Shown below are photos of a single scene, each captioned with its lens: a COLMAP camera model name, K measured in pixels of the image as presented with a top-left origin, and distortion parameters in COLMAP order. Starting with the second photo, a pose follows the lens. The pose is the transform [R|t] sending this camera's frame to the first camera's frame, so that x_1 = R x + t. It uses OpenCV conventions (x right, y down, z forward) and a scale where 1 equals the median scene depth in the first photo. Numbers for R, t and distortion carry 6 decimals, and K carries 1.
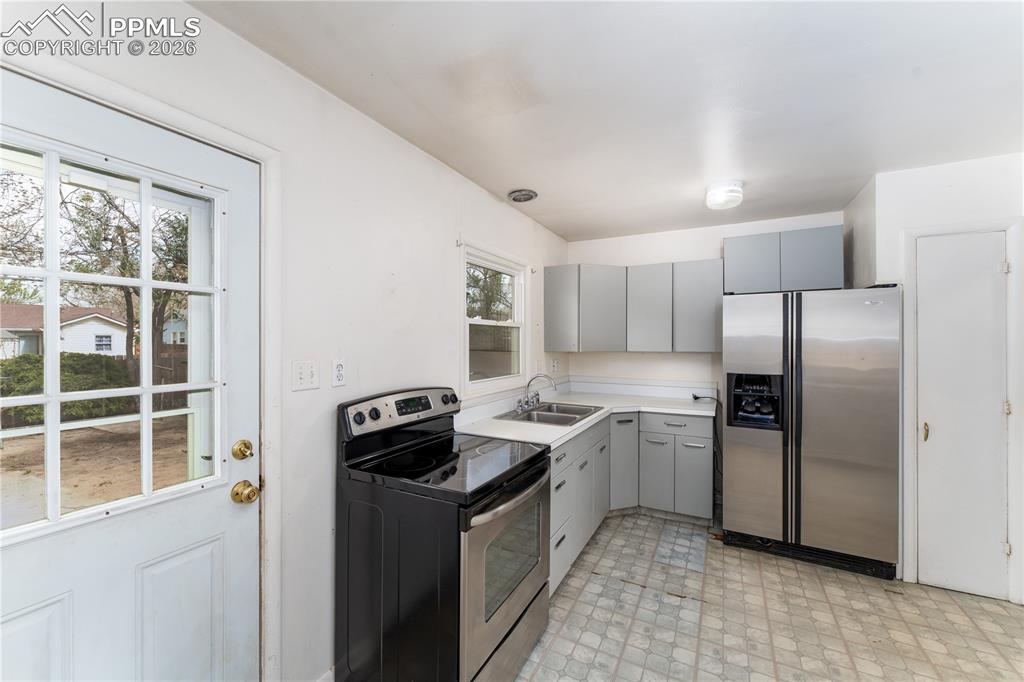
lens RADIAL K [[409.9, 0, 510.1], [0, 409.9, 337.3], [0, 0, 1]] dist [0.000382, 0.000004]
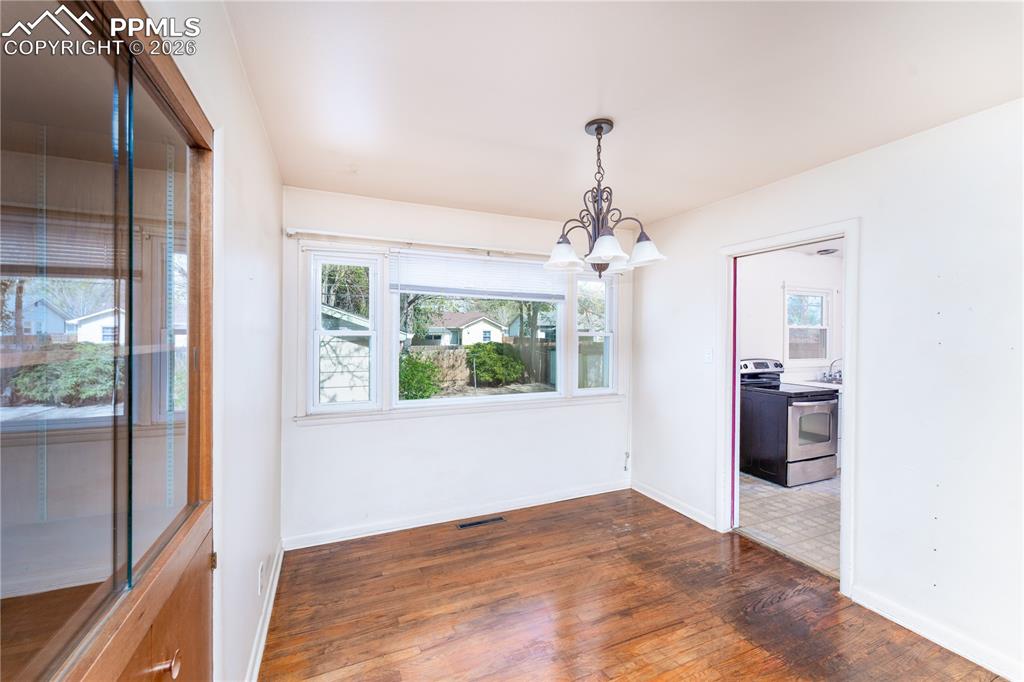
lens RADIAL K [[409.9, 0, 509.3], [0, 409.9, 341.6], [0, 0, 1]] dist [0.000382, 0.000004]
pose [[0.781663, 0.015238, -0.623515, 0.087976], [-0.000731, 0.999723, 0.023516, -0.019999], [0.623701, -0.017926, 0.781458, -1.611967]]
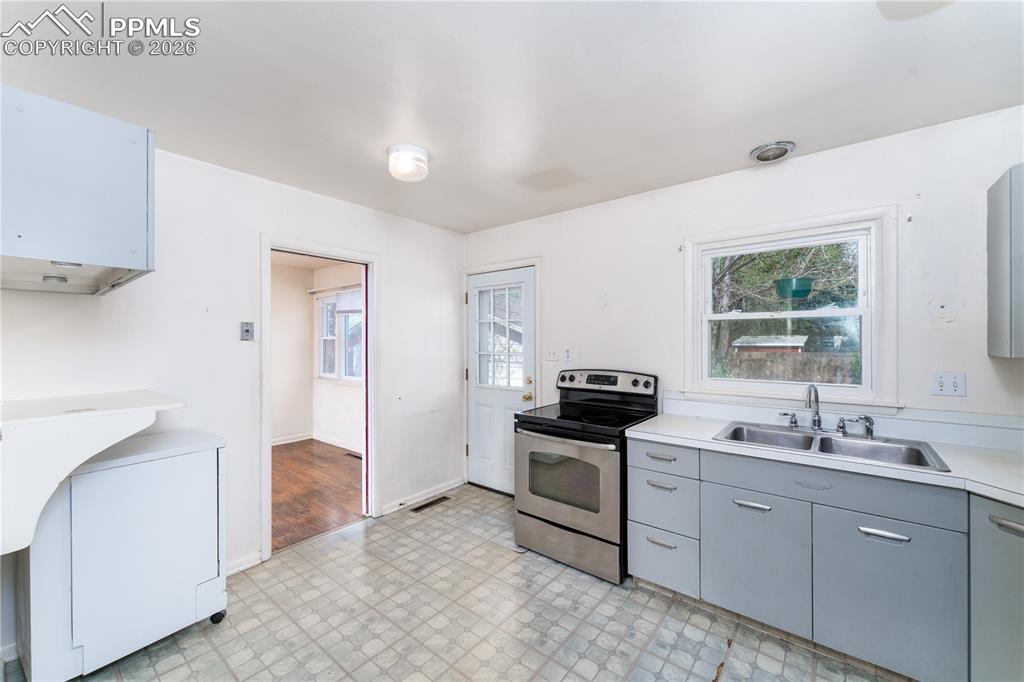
lens RADIAL K [[409.9, 0, 511.0], [0, 409.9, 344.3], [0, 0, 1]] dist [0.000382, 0.000004]
pose [[-0.193557, -0.000596, -0.981089, 1.279045], [0.001224, 0.999999, -0.000849, 0.033911], [0.981088, -0.001365, -0.193556, 0.939602]]
